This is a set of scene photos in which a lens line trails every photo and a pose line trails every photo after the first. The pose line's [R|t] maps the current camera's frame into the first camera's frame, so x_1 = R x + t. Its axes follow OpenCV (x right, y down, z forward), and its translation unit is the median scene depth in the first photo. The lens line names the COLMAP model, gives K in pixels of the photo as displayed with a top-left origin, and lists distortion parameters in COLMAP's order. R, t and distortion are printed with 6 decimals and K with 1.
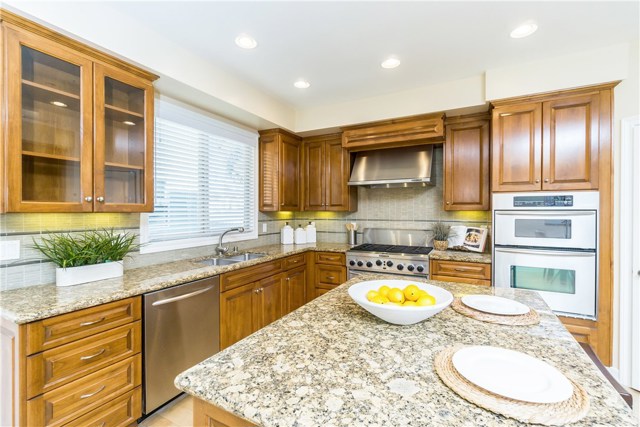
lens RADIAL K [[284.1, 0, 321.7], [0, 284.1, 211.1], [0, 0, 1]] dist [-0.002123, -0.000016]
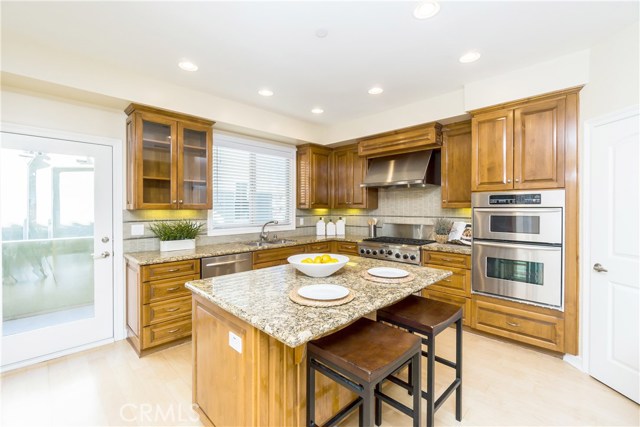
lens RADIAL K [[281.8, 0, 320.3], [0, 281.8, 208.5], [0, 0, 1]] dist [-0.002426, -0.000287]
pose [[0.953632, -0.000489, -0.300974, 0.353141], [0.000509, 1.000000, -0.000013, -0.000009], [0.300974, -0.000141, 0.953632, -0.240636]]
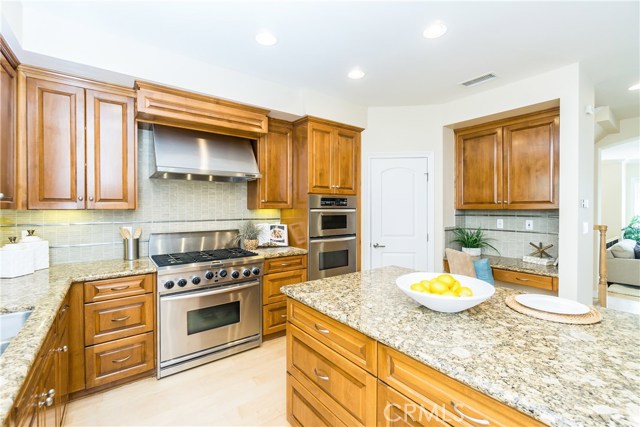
lens RADIAL K [[281.8, 0, 320.3], [0, 281.8, 208.5], [0, 0, 1]] dist [-0.002426, -0.000287]
pose [[0.420830, -0.000345, 0.907139, -0.425070], [0.000828, 1.000000, -0.000003, -0.003009], [-0.907139, 0.000752, 0.420831, 0.449176]]
